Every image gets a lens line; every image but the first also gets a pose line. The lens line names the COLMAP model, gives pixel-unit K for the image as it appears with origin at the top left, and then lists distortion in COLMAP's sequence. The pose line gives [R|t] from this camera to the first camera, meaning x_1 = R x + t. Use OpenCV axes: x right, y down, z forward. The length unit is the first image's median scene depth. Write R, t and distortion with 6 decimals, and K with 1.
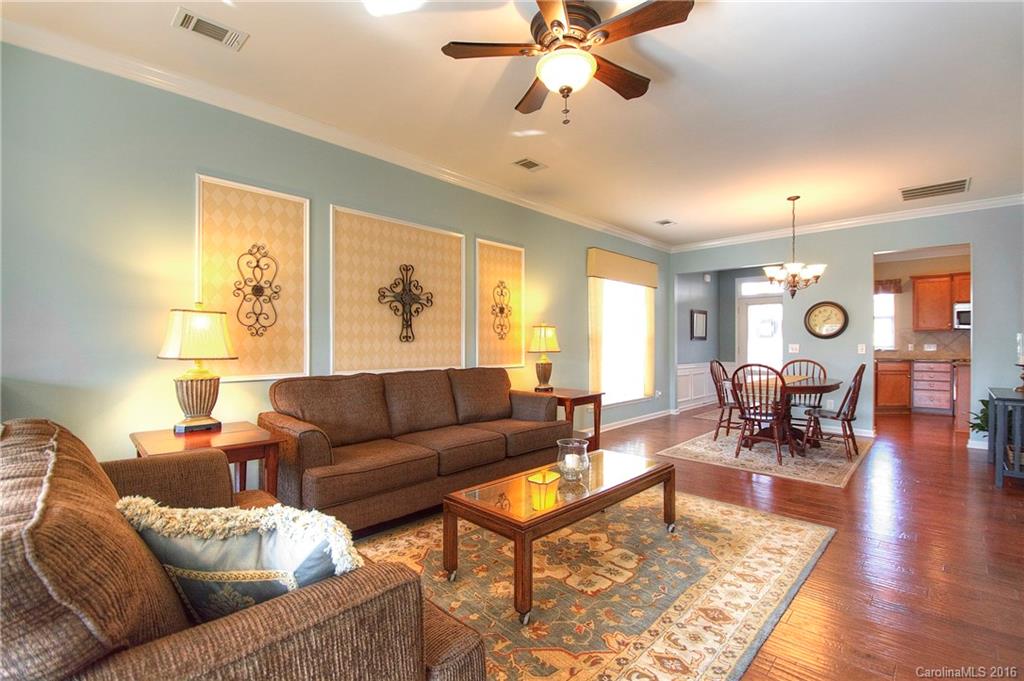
lens RADIAL K [[453.3, 0, 519.6], [0, 453.3, 345.0], [0, 0, 1]] dist [0.000324, -0.006251]
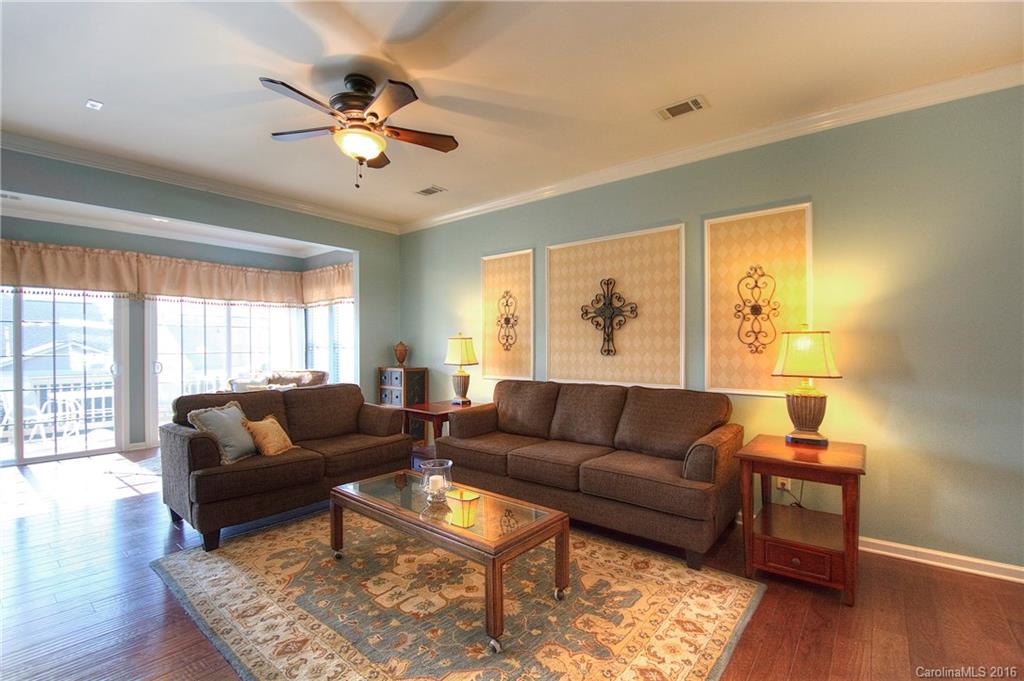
lens RADIAL K [[453.3, 0, 519.6], [0, 453.3, 345.0], [0, 0, 1]] dist [0.000324, -0.006251]
pose [[0.080207, -0.005235, -0.996764, 0.680680], [-0.002943, 0.999981, -0.005488, -0.022156], [0.996774, 0.003374, 0.080190, 0.667711]]
